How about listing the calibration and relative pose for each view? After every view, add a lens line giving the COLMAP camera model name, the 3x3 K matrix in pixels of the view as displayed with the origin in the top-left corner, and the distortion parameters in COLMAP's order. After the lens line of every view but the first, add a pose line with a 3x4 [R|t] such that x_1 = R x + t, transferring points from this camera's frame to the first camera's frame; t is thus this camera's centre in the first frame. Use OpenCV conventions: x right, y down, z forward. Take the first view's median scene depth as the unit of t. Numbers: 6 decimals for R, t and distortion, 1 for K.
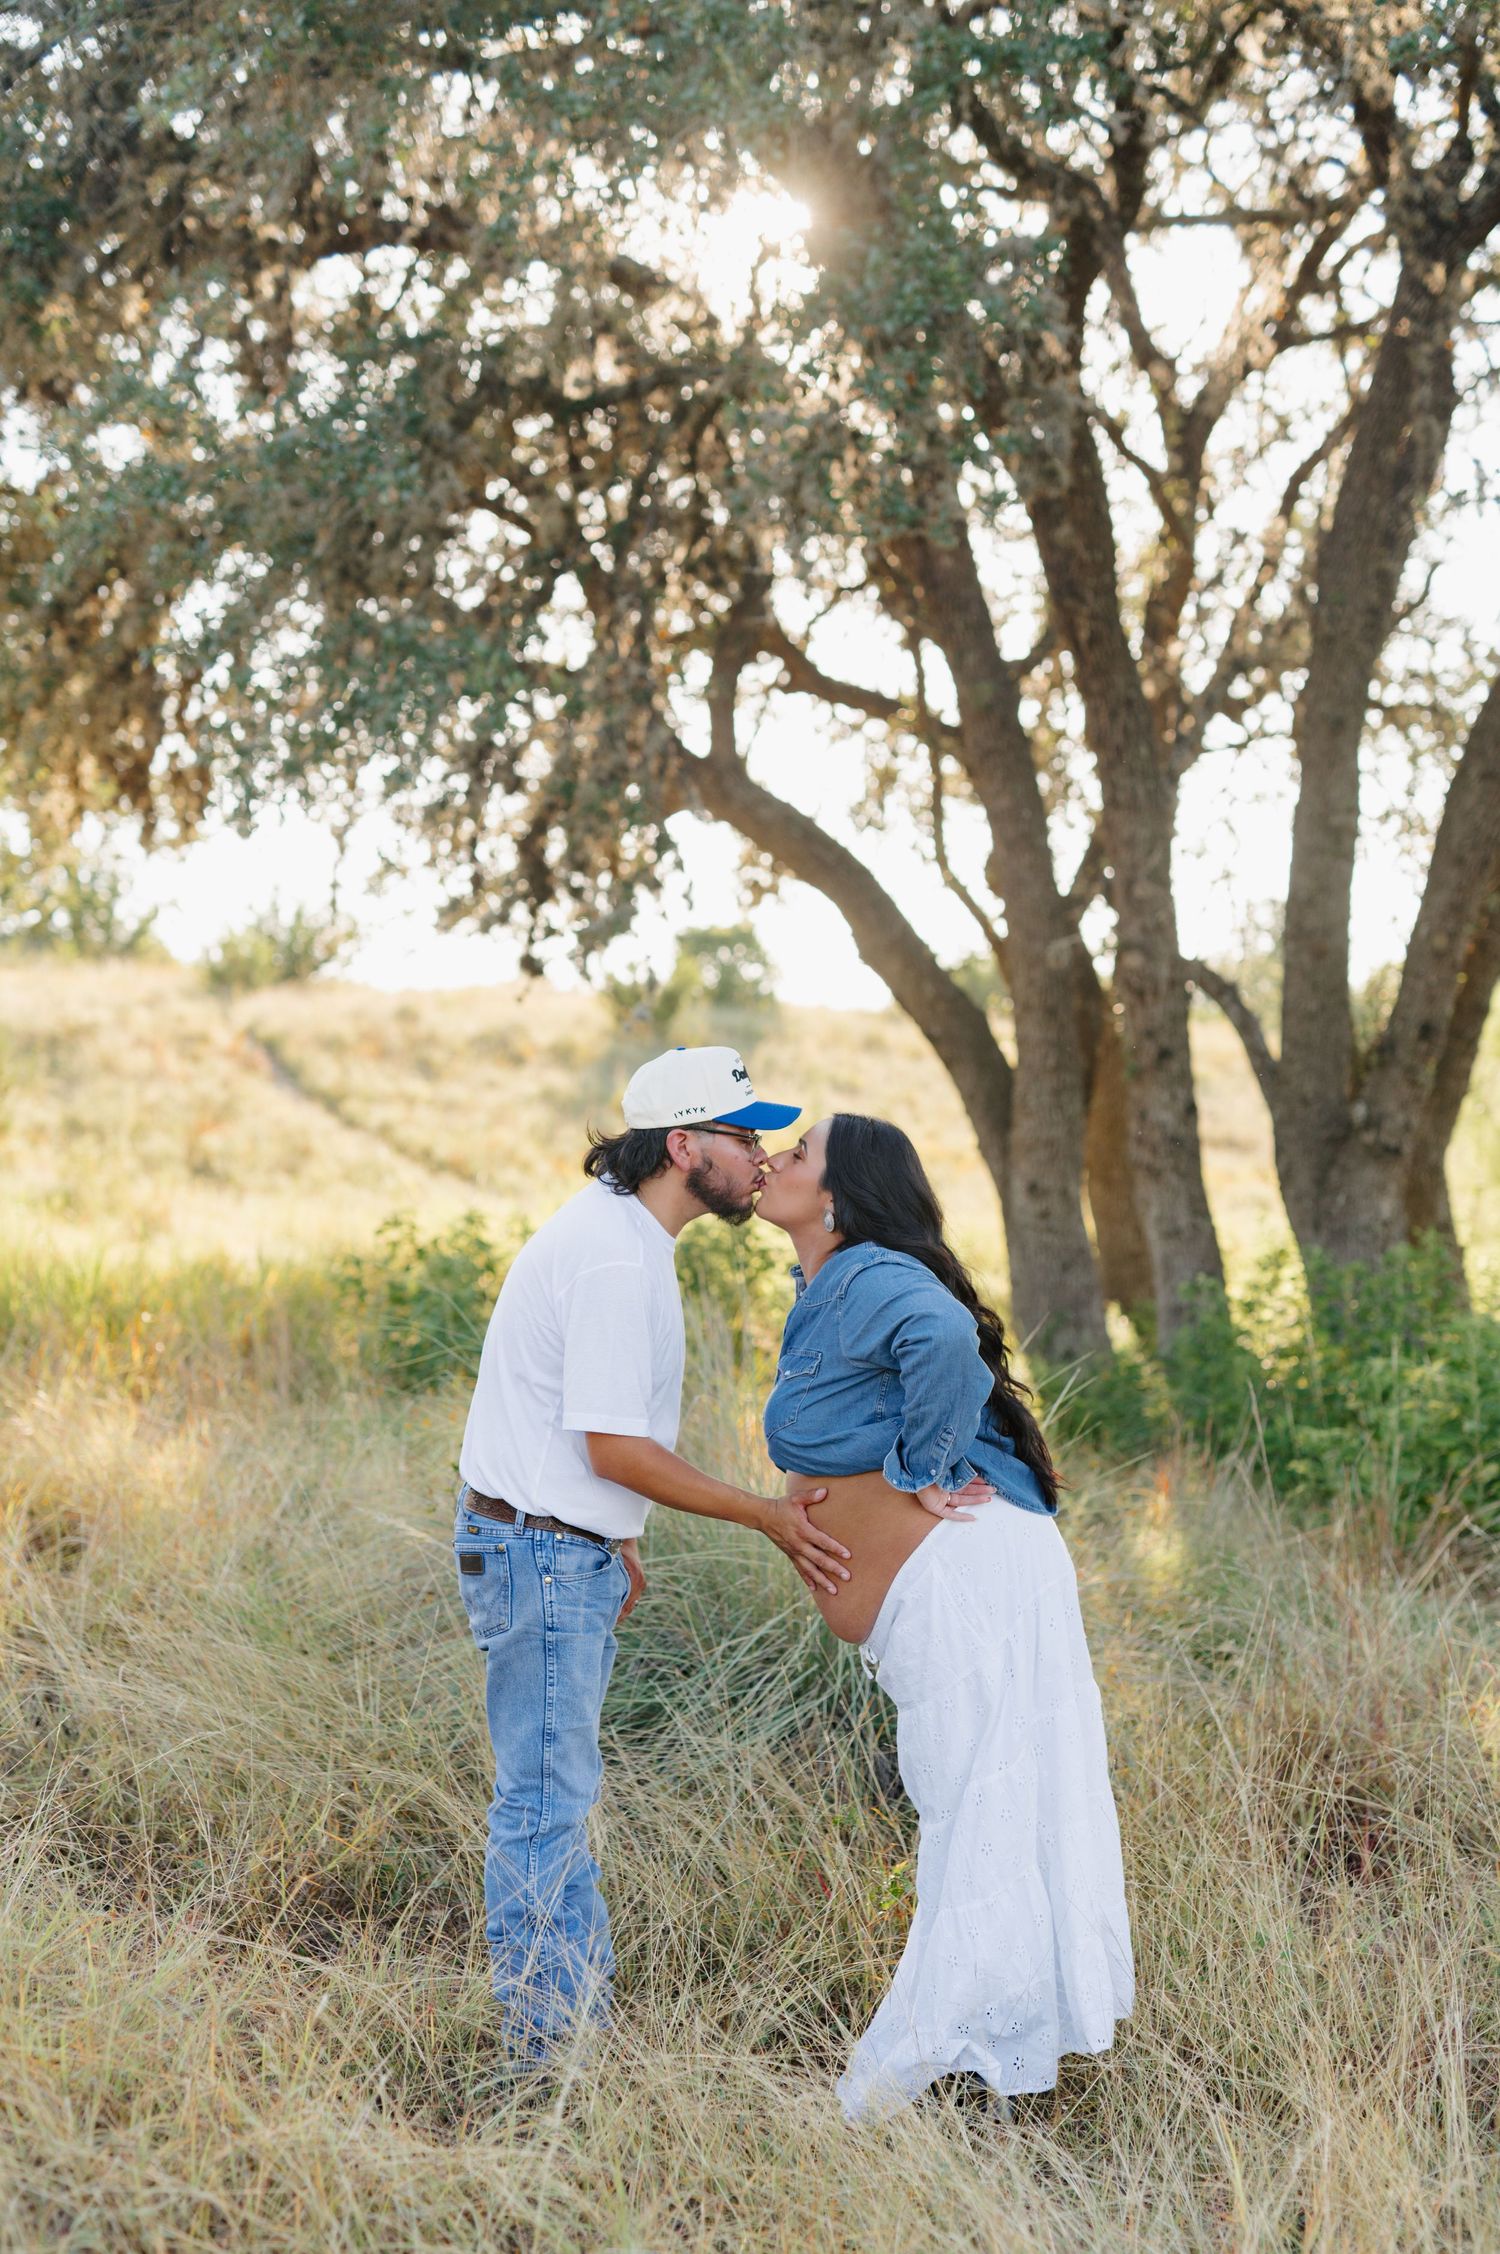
lens RADIAL K [[3237.6, 0, 751.0], [0, 3237.6, 1124.6], [0, 0, 1]] dist [0.003941, -0.024080]
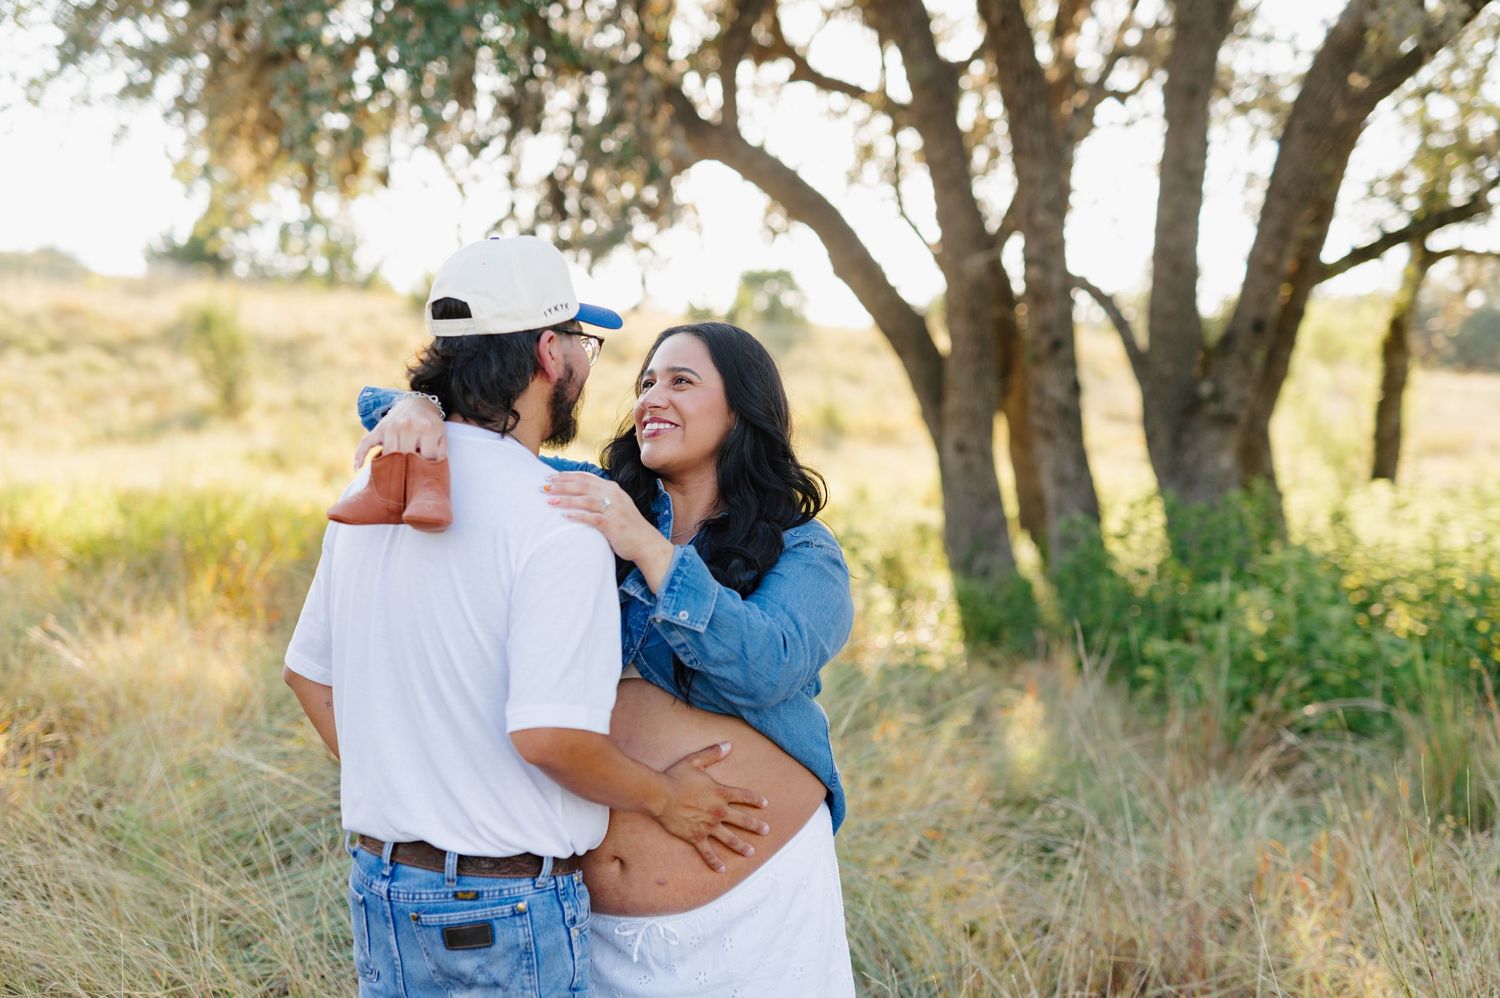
lens RADIAL K [[2154.5, 0, 706.4], [0, 2154.5, 500.7], [0, 0, 1]] dist [0.003941, -0.024080]
pose [[0.998946, 0.003585, -0.045759, 0.022346], [-0.001617, 0.999074, 0.042989, 0.003552], [0.045871, -0.042870, 0.998027, 0.101297]]
